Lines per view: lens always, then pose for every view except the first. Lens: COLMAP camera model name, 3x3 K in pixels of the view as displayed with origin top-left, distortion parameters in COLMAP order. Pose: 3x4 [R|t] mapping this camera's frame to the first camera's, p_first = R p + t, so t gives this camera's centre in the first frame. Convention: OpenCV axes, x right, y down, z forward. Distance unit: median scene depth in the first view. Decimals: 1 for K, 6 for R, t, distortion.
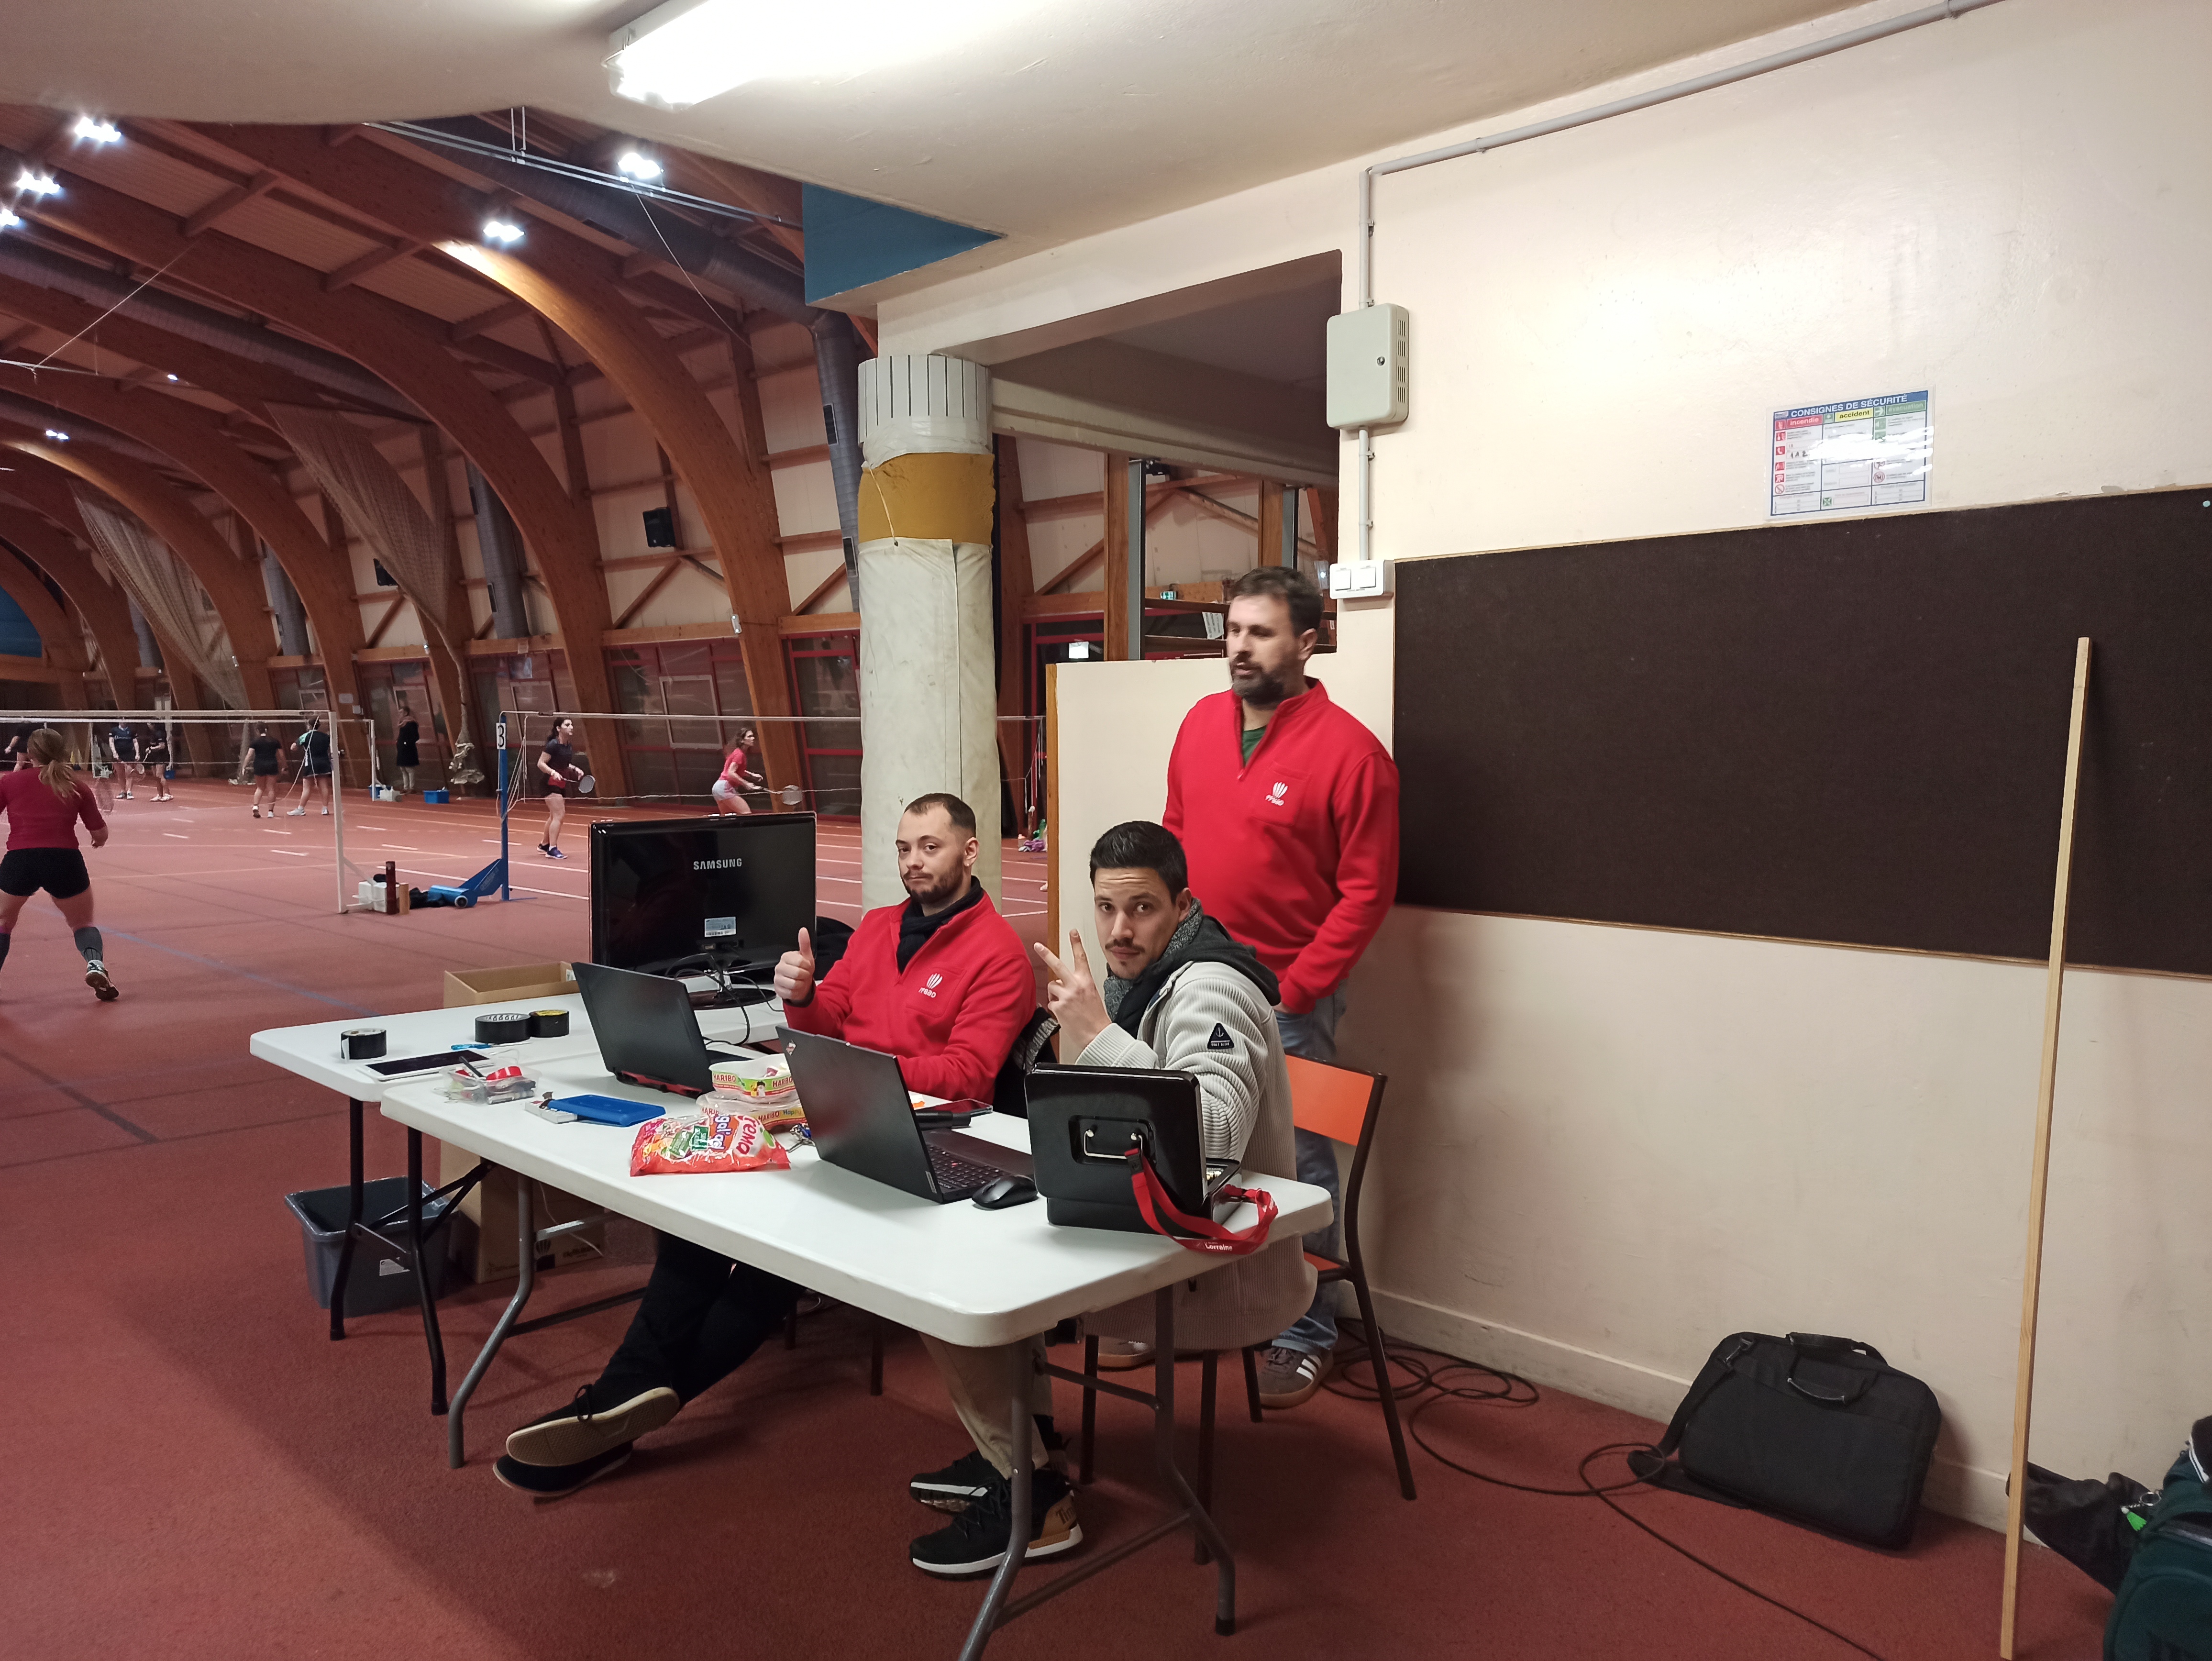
lens RADIAL K [[1632.8, 0, 1108.0], [0, 1632.8, 821.9], [0, 0, 1]] dist [0.061925, -0.047497]
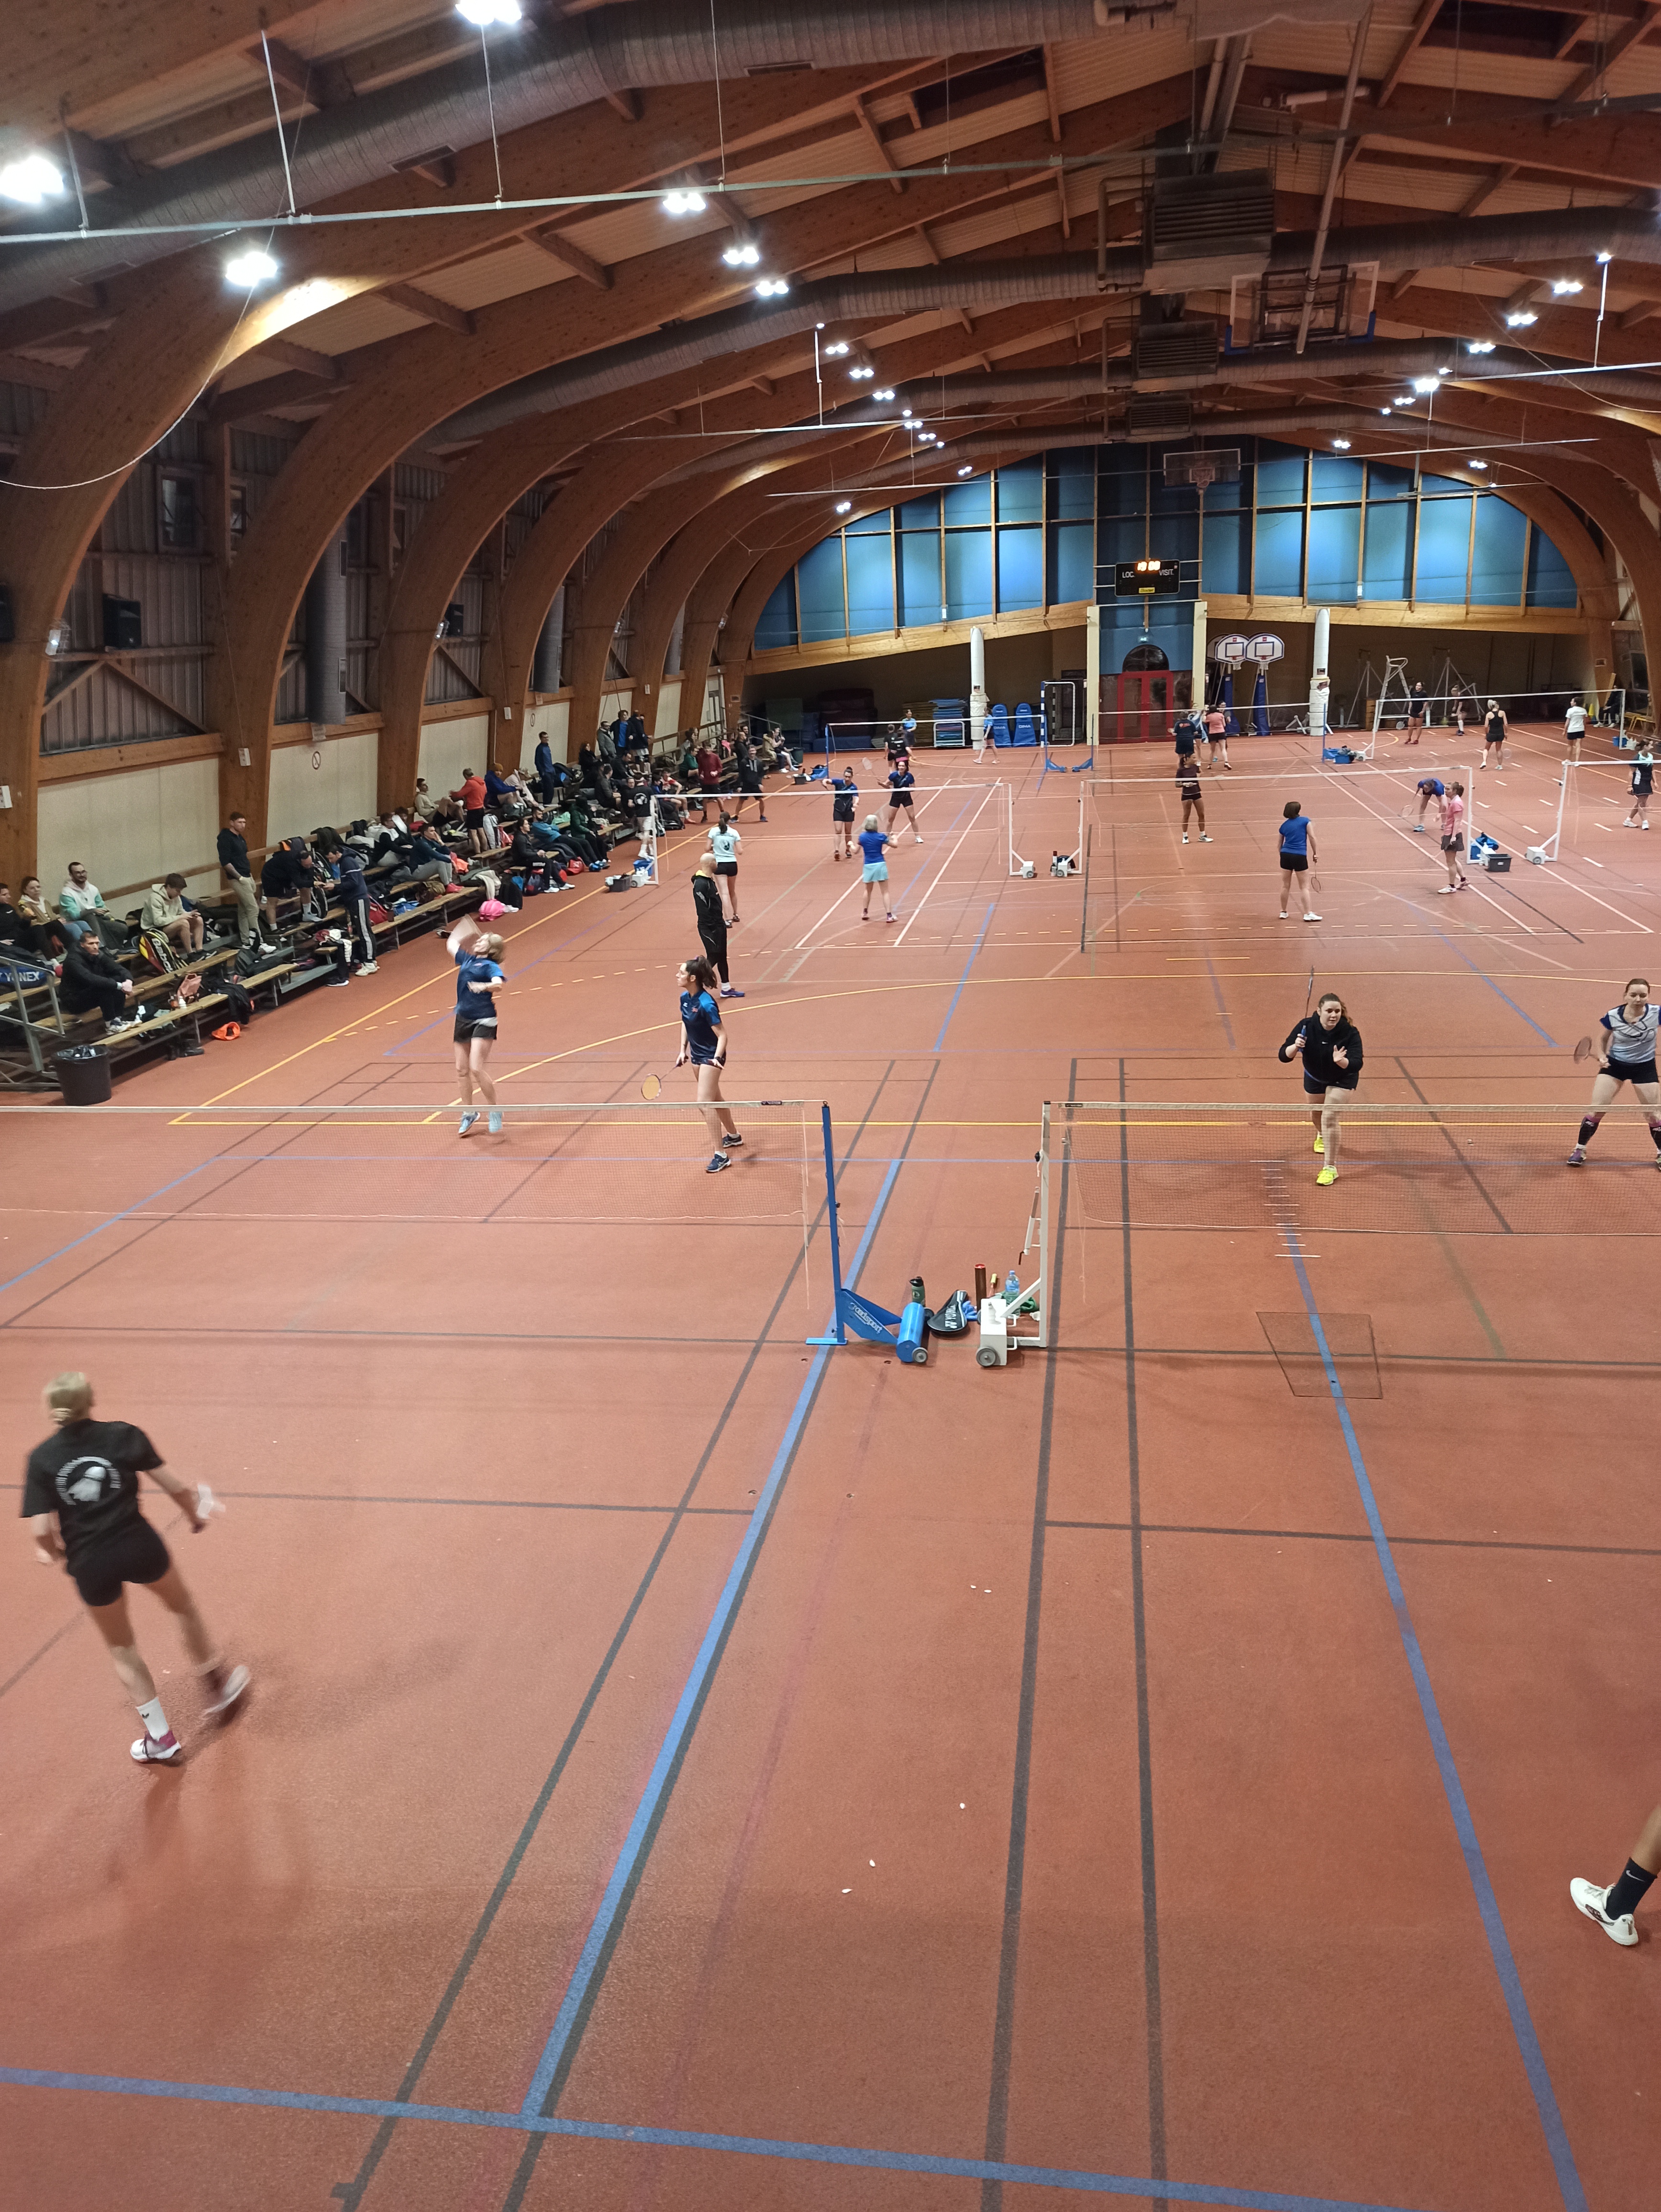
lens RADIAL K [[1626.3, 0, 835.4], [0, 1626.3, 1114.0], [0, 0, 1]] dist [0.070430, -0.059273]
pose [[0.588042, 0.204336, -0.782594, -0.596610], [0.000952, 0.967387, 0.253300, -0.494205], [0.808830, -0.149696, 0.568669, 0.318246]]
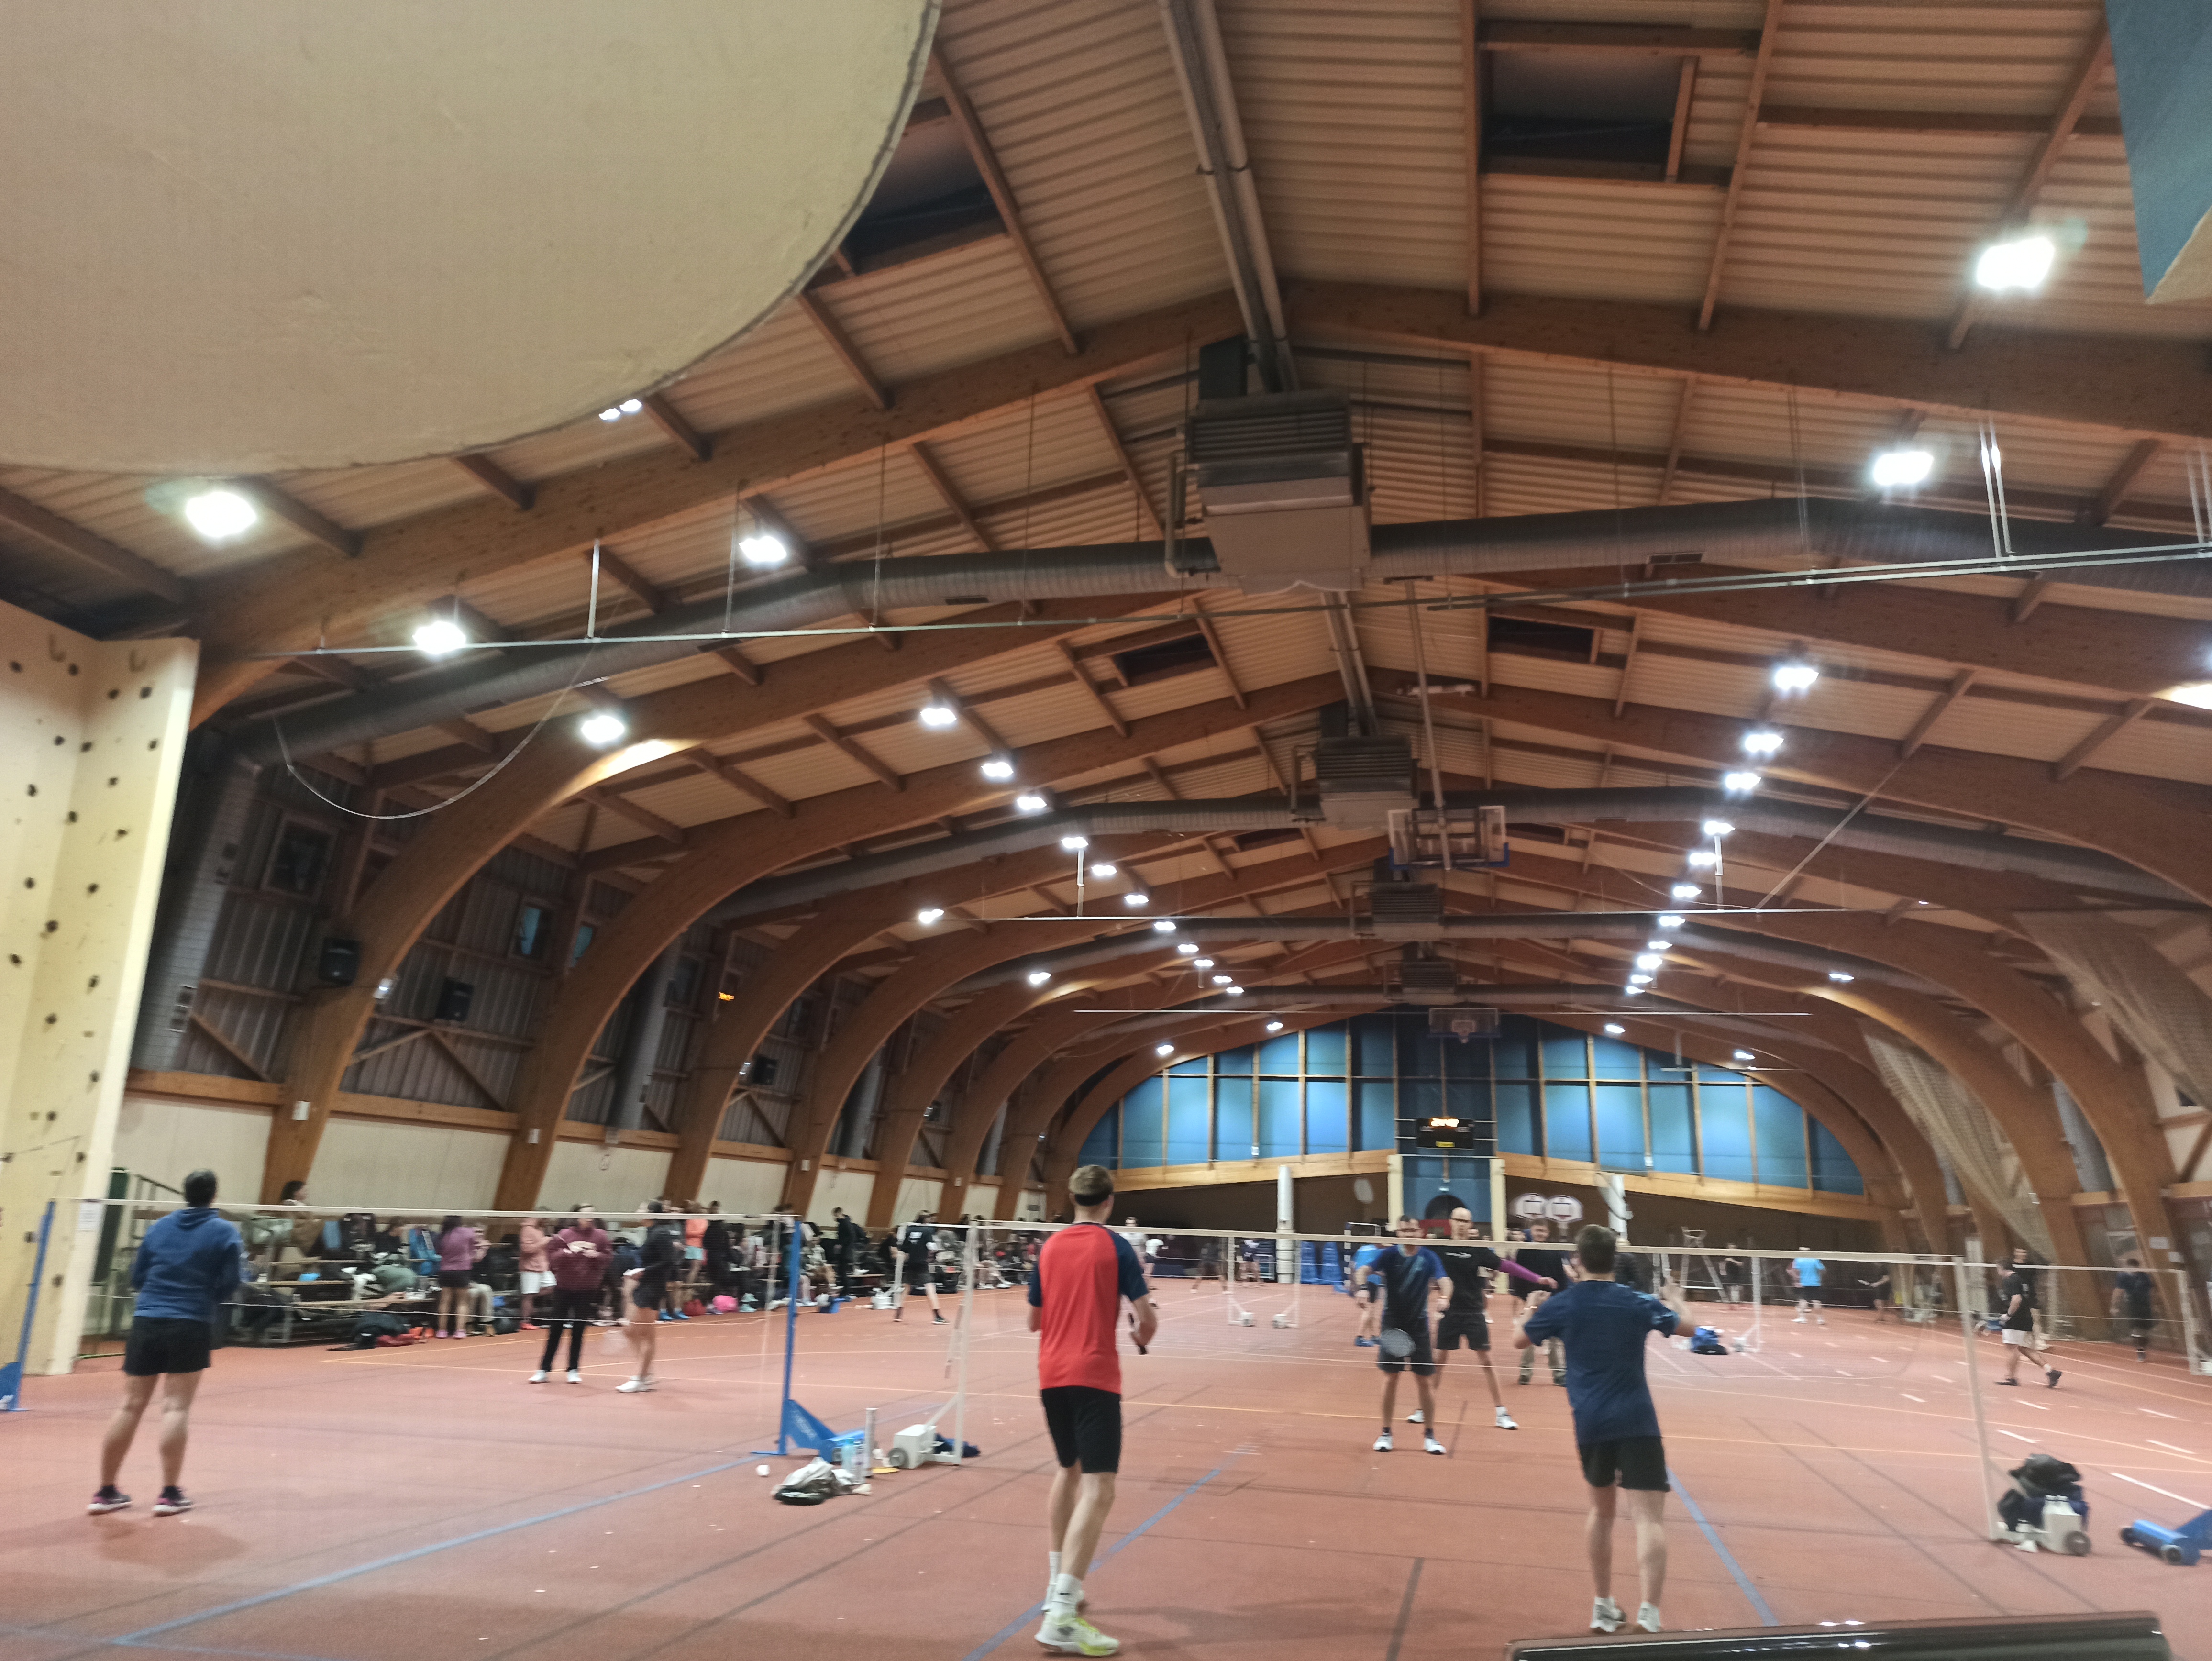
lens RADIAL K [[1626.3, 0, 1105.7], [0, 1626.3, 820.6], [0, 0, 1]] dist [0.070430, -0.059273]
pose [[0.525706, -0.192514, -0.828596, 0.007621], [-0.079913, 0.958571, -0.273414, -0.041065], [0.846904, 0.209951, 0.488543, 0.503095]]
